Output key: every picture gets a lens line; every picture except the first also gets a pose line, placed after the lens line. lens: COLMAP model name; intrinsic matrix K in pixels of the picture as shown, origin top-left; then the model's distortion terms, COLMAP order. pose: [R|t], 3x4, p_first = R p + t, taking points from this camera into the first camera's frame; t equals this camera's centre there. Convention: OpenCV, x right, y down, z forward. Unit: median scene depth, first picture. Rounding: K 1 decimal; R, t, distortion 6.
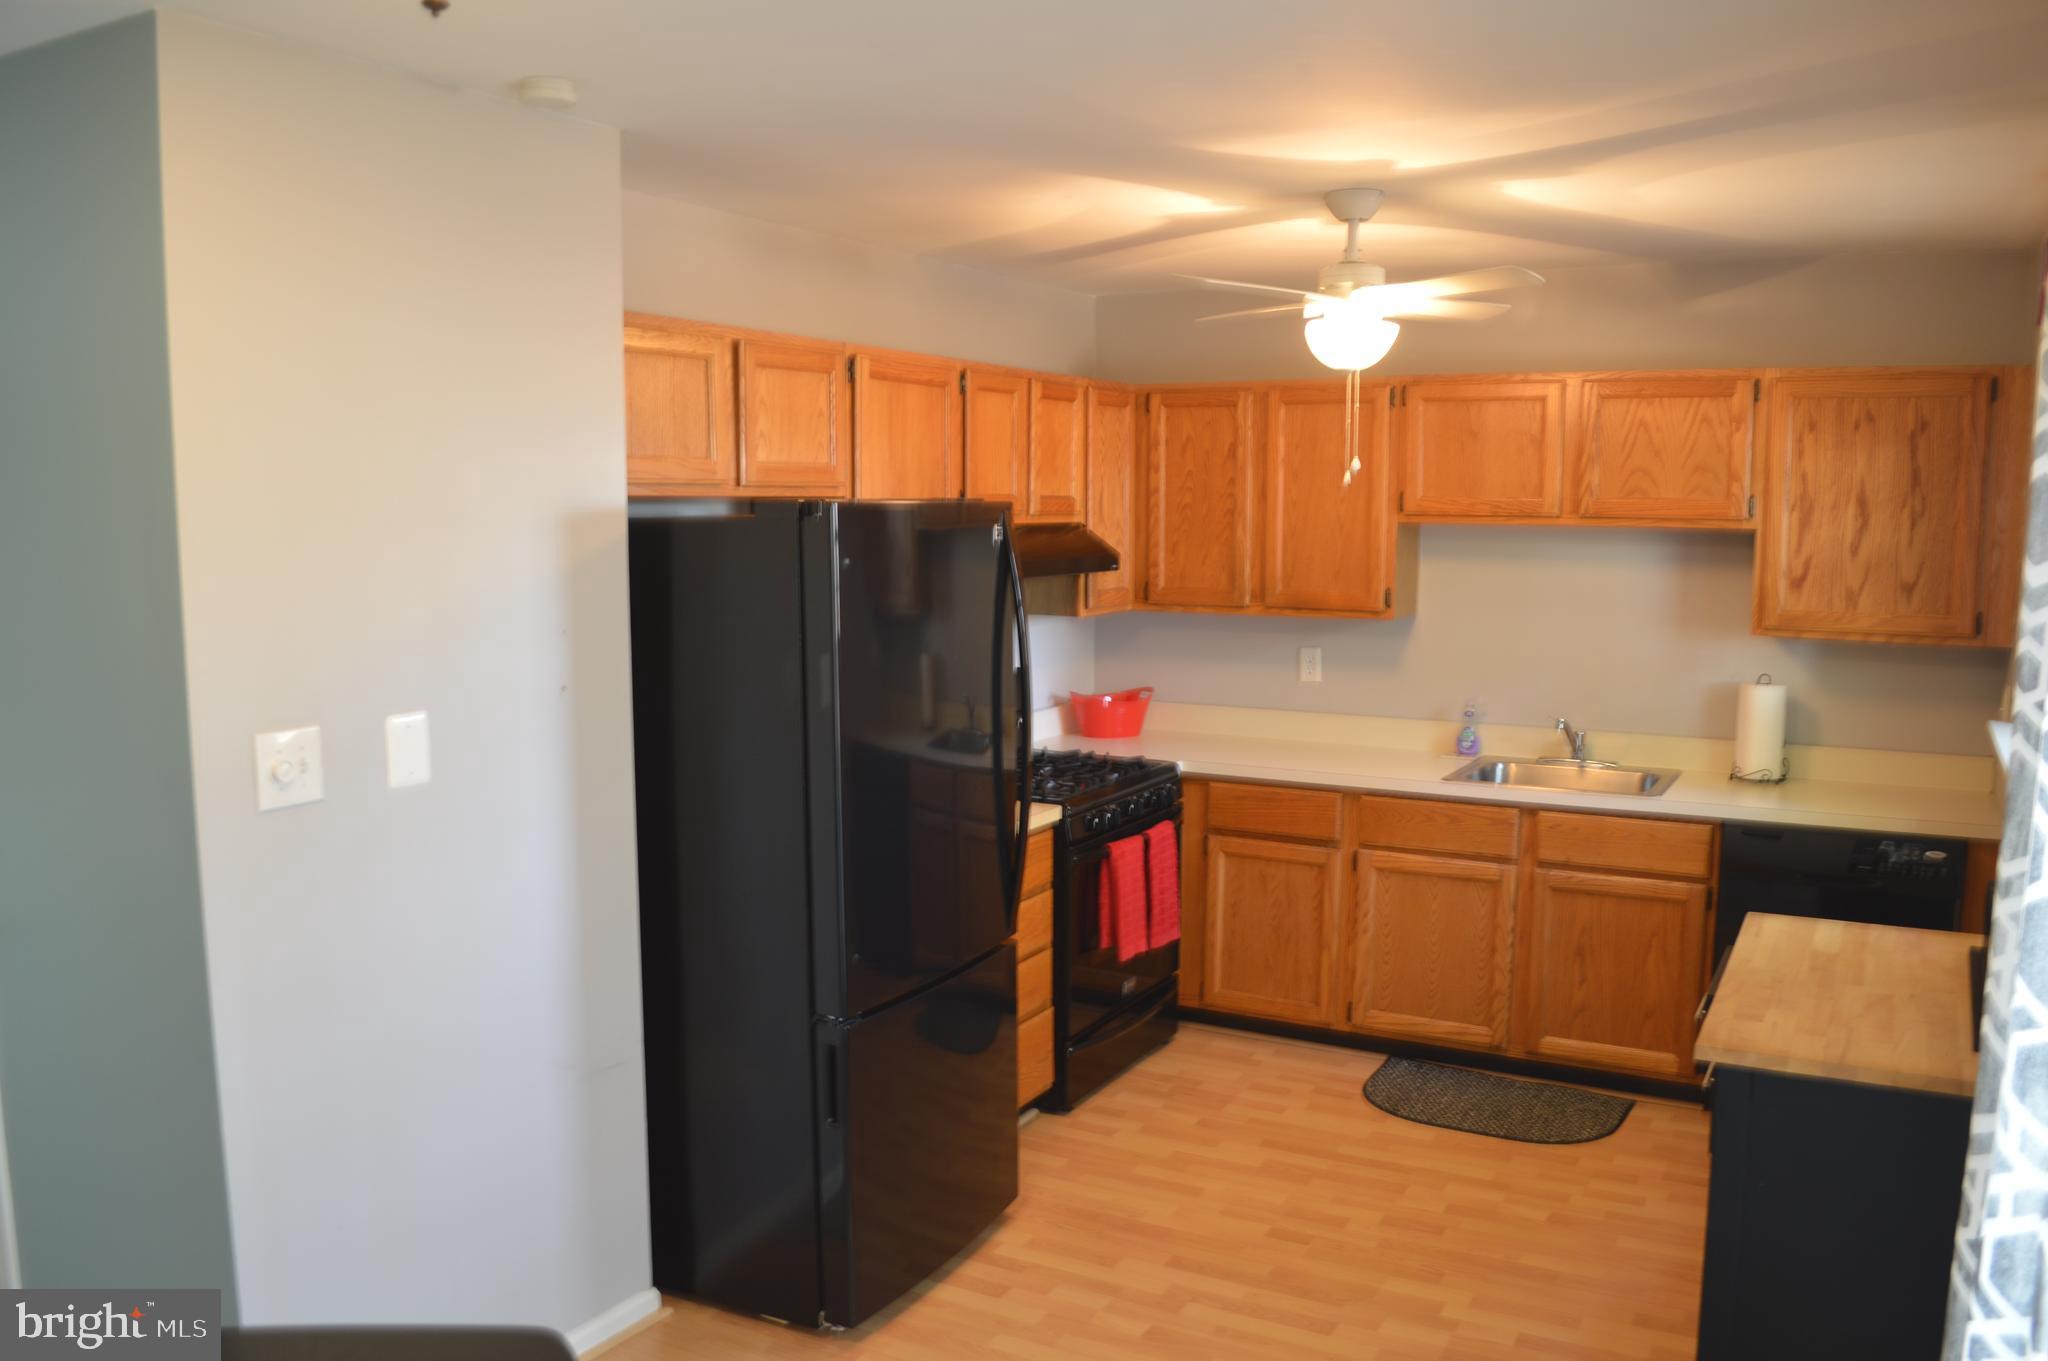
lens RADIAL K [[1651.5, 0, 1034.0], [0, 1651.5, 687.6], [0, 0, 1]] dist [-0.075370, 0.004771]
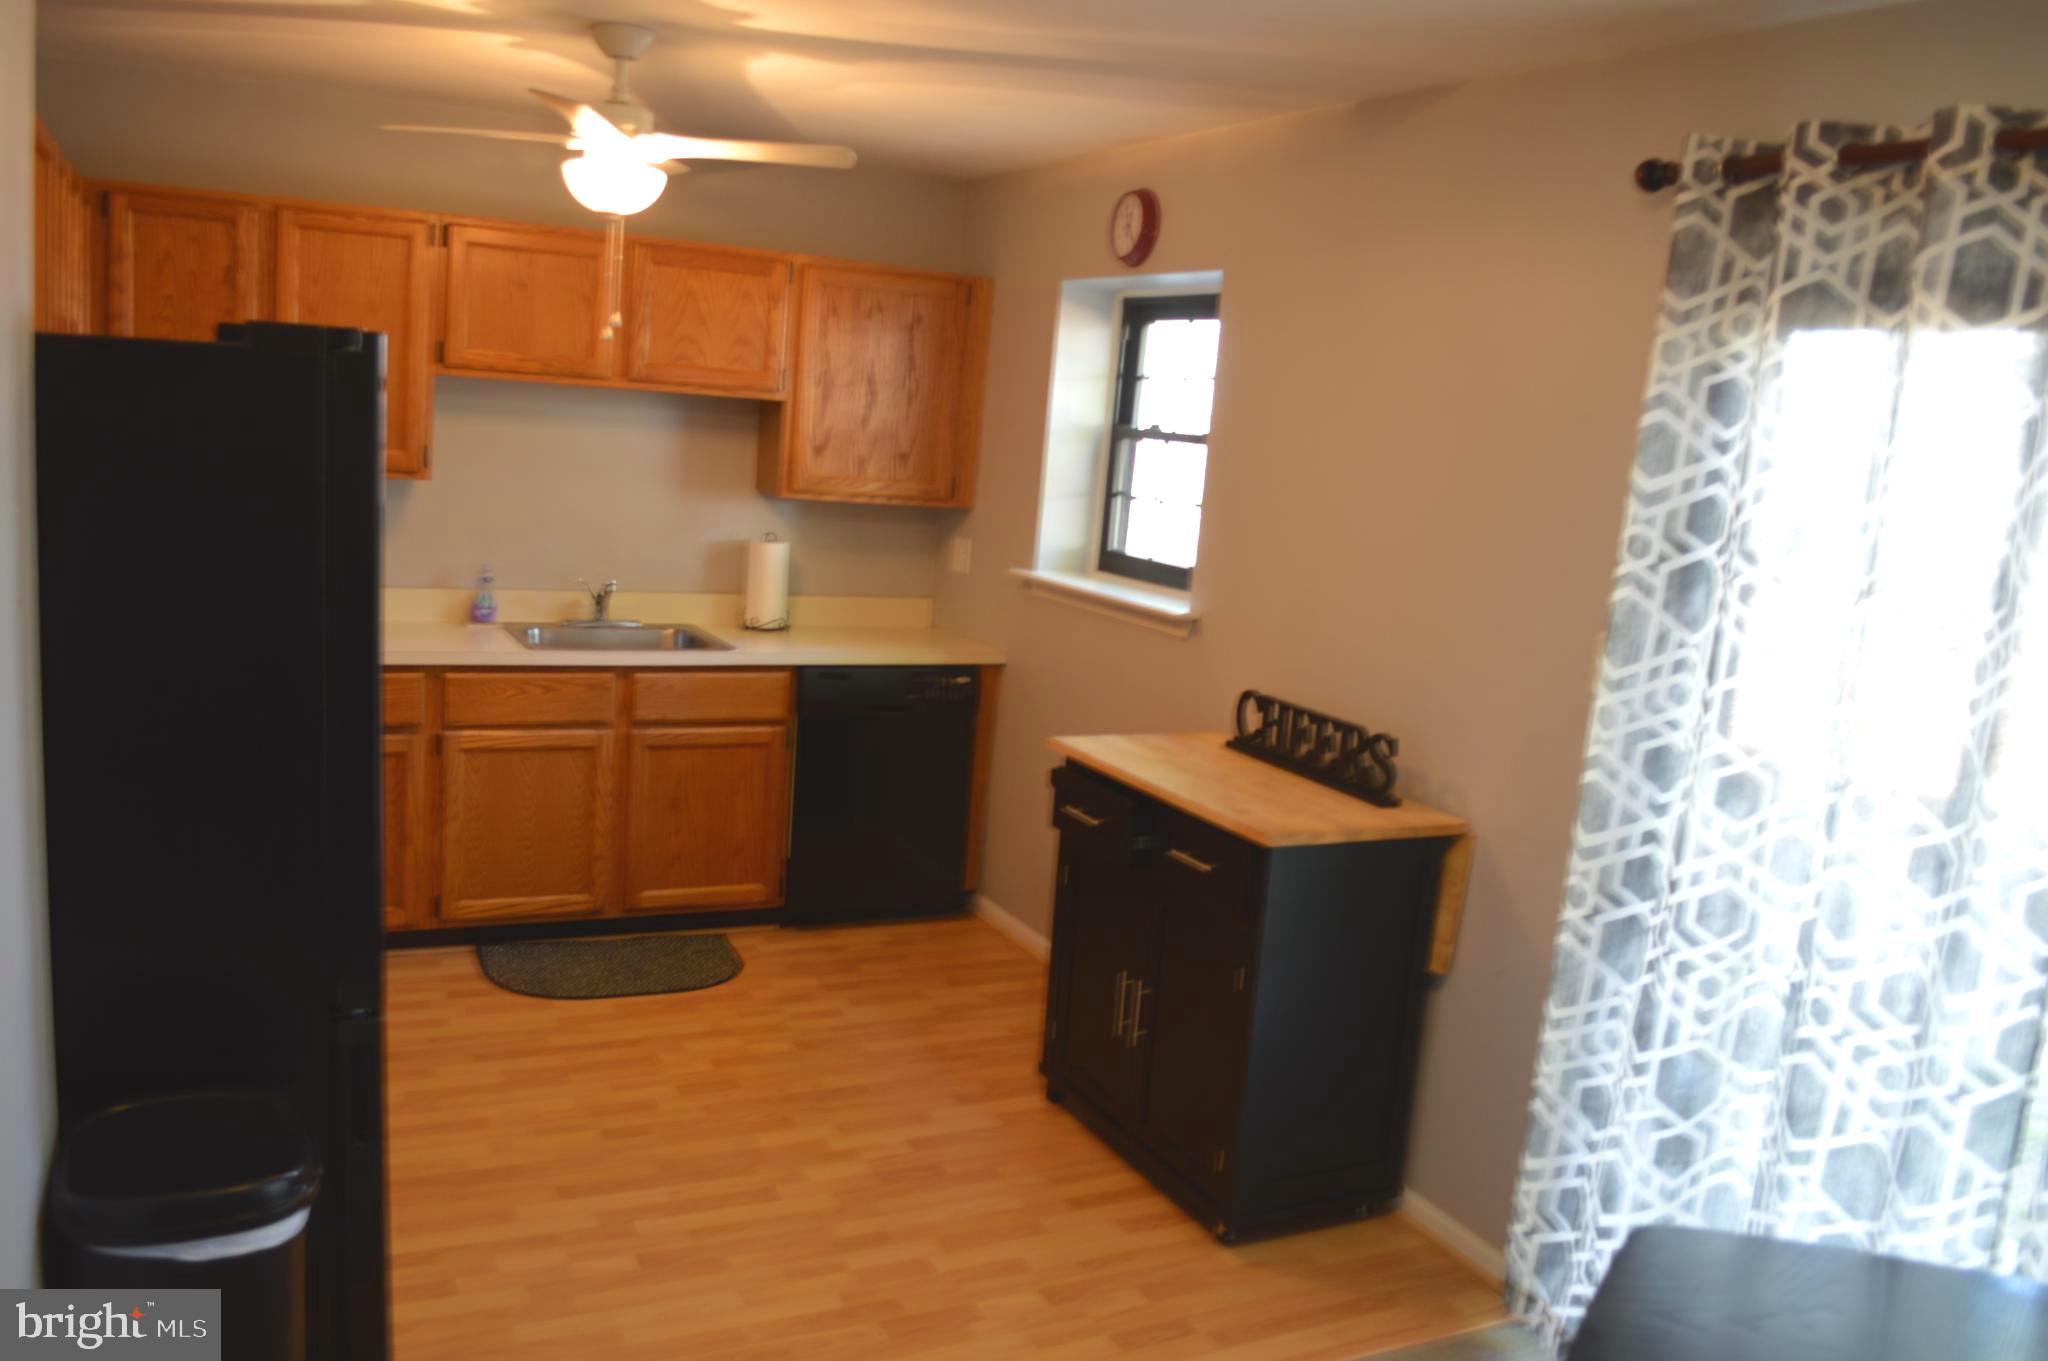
lens RADIAL K [[1651.5, 0, 1031.3], [0, 1651.5, 690.5], [0, 0, 1]] dist [-0.075370, 0.004771]
pose [[0.569731, -0.094645, 0.816363, -0.387779], [0.017651, 0.994527, 0.102981, -0.013903], [-0.821642, -0.044262, 0.568283, 0.224167]]
